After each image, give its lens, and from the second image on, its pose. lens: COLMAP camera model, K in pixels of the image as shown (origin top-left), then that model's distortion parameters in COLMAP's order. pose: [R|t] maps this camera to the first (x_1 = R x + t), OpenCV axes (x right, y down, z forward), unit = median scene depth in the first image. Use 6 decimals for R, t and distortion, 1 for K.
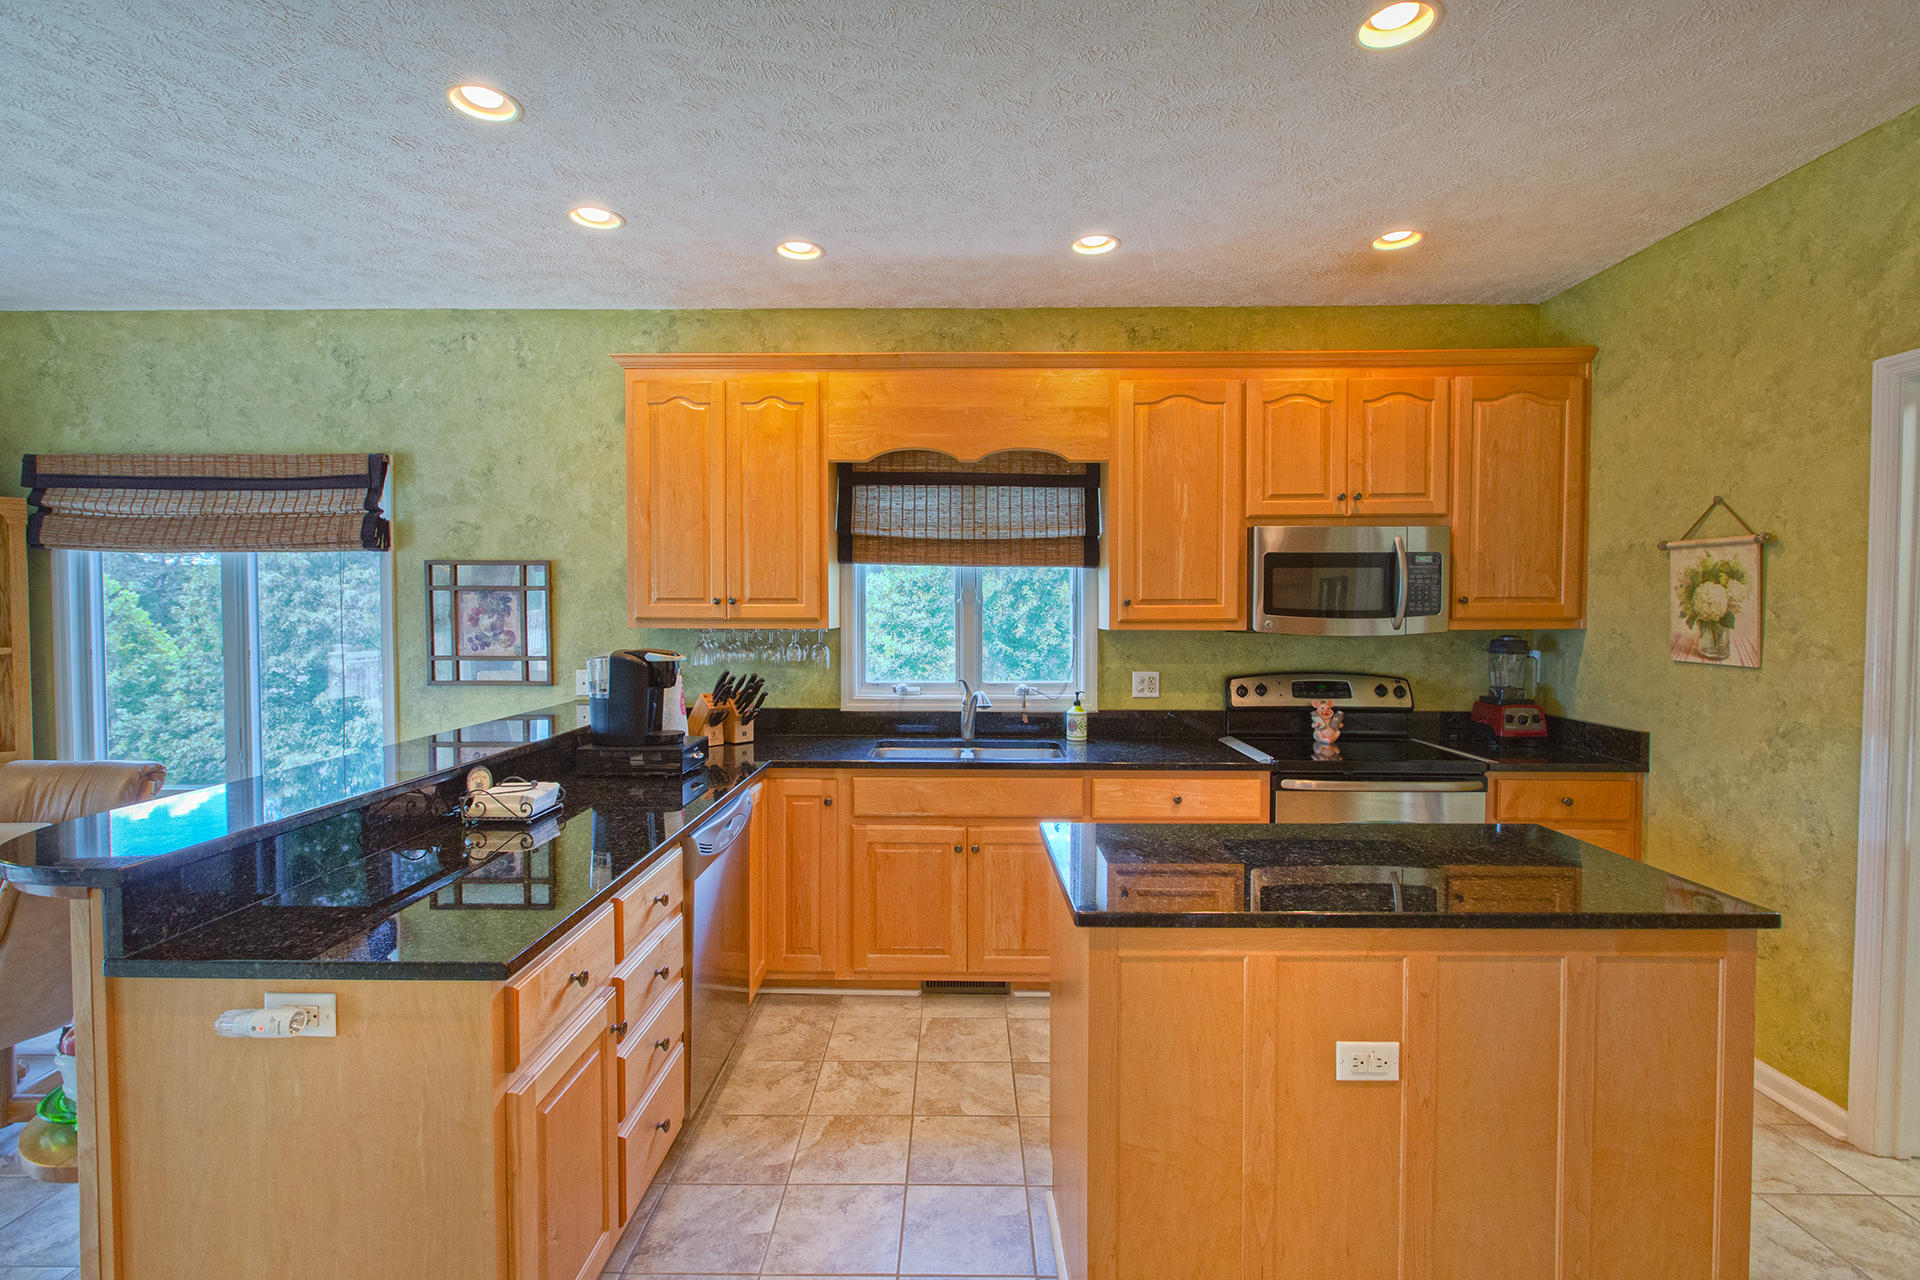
lens RADIAL K [[890.3, 0, 954.1], [0, 890.3, 639.8], [0, 0, 1]] dist [0.000949, -0.001040]
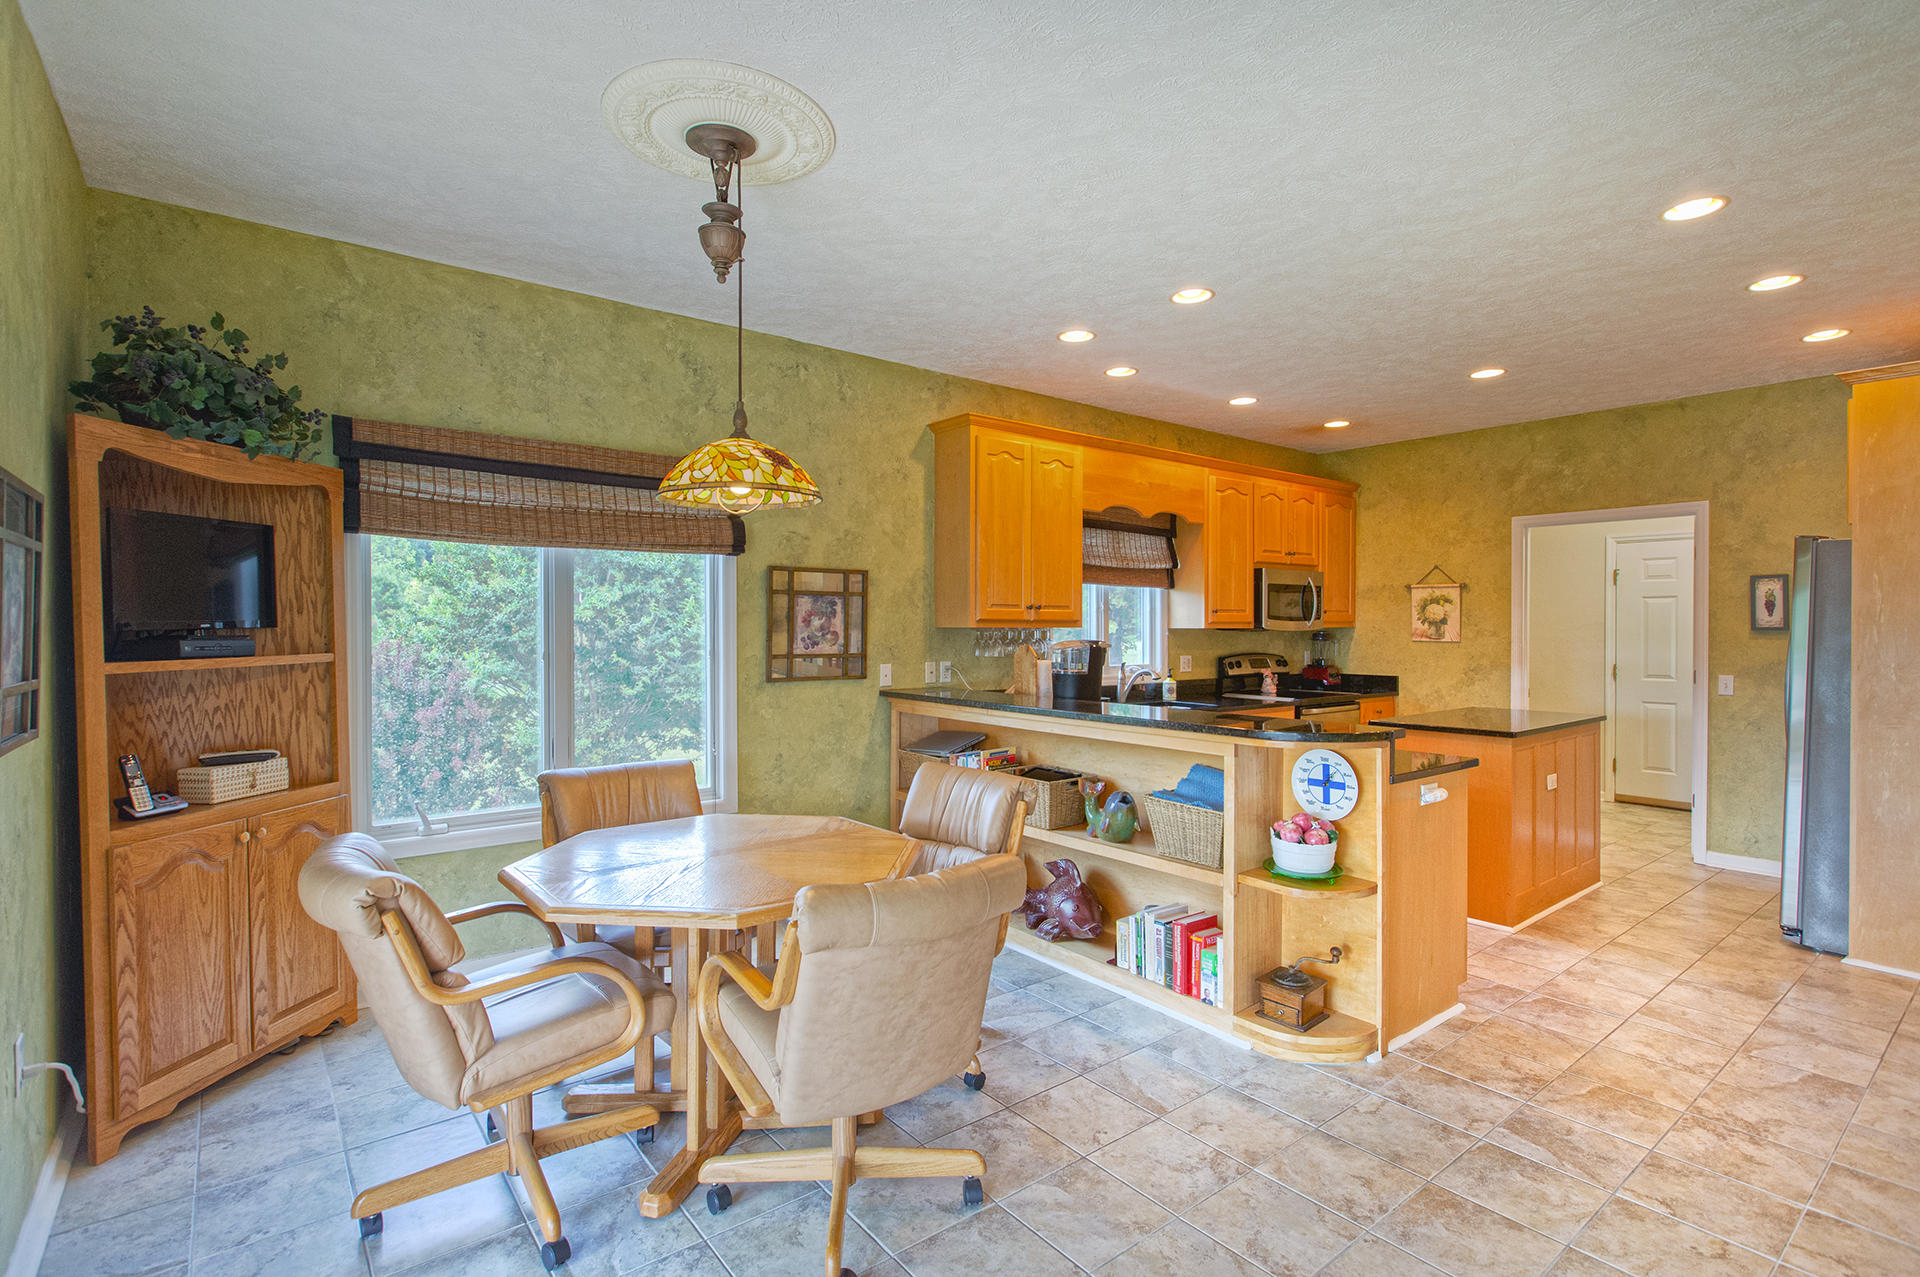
lens RADIAL K [[929.0, 0, 965.5], [0, 929.0, 636.6], [0, 0, 1]] dist [-0.000007, -0.001290]
pose [[0.767933, -0.006971, 0.640492, -1.128750], [0.022940, 0.999599, -0.016625, 0.020320], [-0.640119, 0.027460, 0.767785, -0.011573]]
